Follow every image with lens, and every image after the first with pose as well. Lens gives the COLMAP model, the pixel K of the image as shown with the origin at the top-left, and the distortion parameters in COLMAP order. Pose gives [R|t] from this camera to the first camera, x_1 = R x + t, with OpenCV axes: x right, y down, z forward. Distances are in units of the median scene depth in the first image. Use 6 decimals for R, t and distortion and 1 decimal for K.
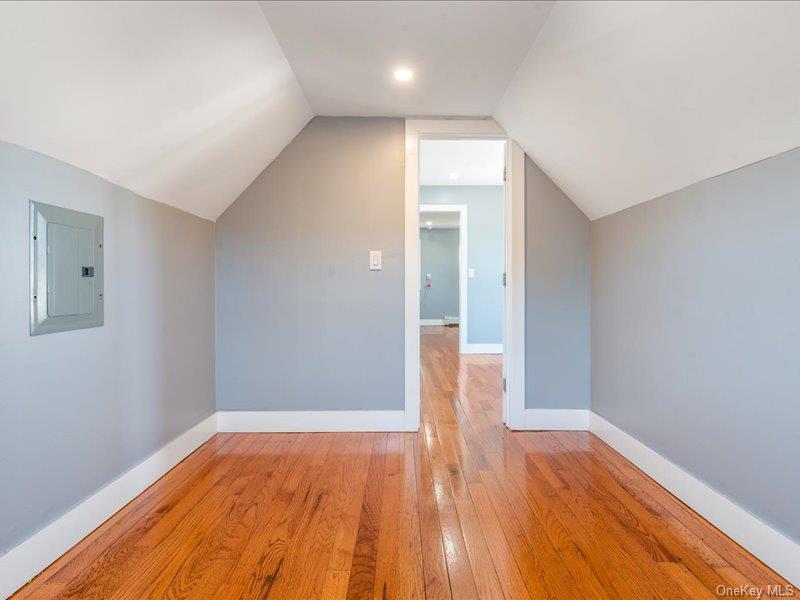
lens RADIAL K [[450.0, 0, 401.7], [0, 450.0, 294.8], [0, 0, 1]] dist [0.001597, 0.000206]
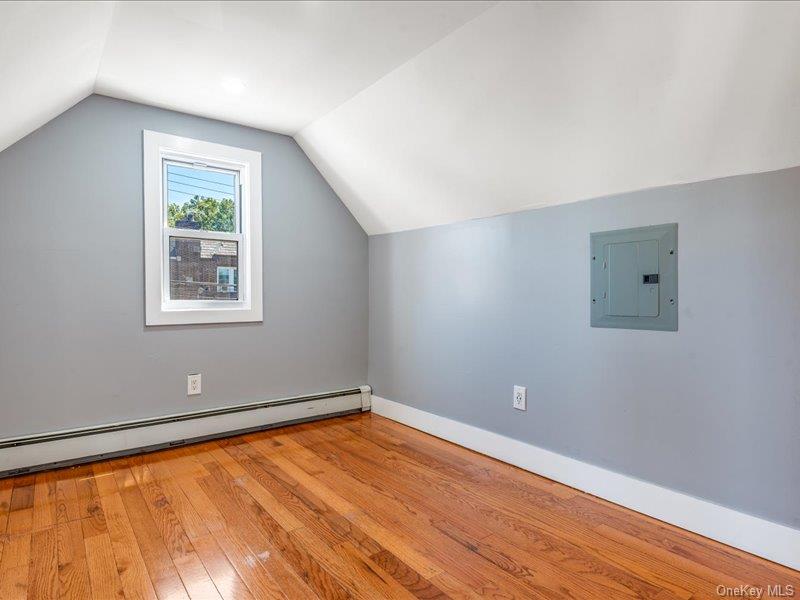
lens RADIAL K [[450.0, 0, 402.9], [0, 450.0, 300.1], [0, 0, 1]] dist [0.001597, 0.000206]
pose [[-0.793589, 0.004285, -0.608439, 0.475290], [-0.007989, 0.999816, 0.017462, -0.012887], [0.608401, 0.018718, -0.793409, 1.575480]]
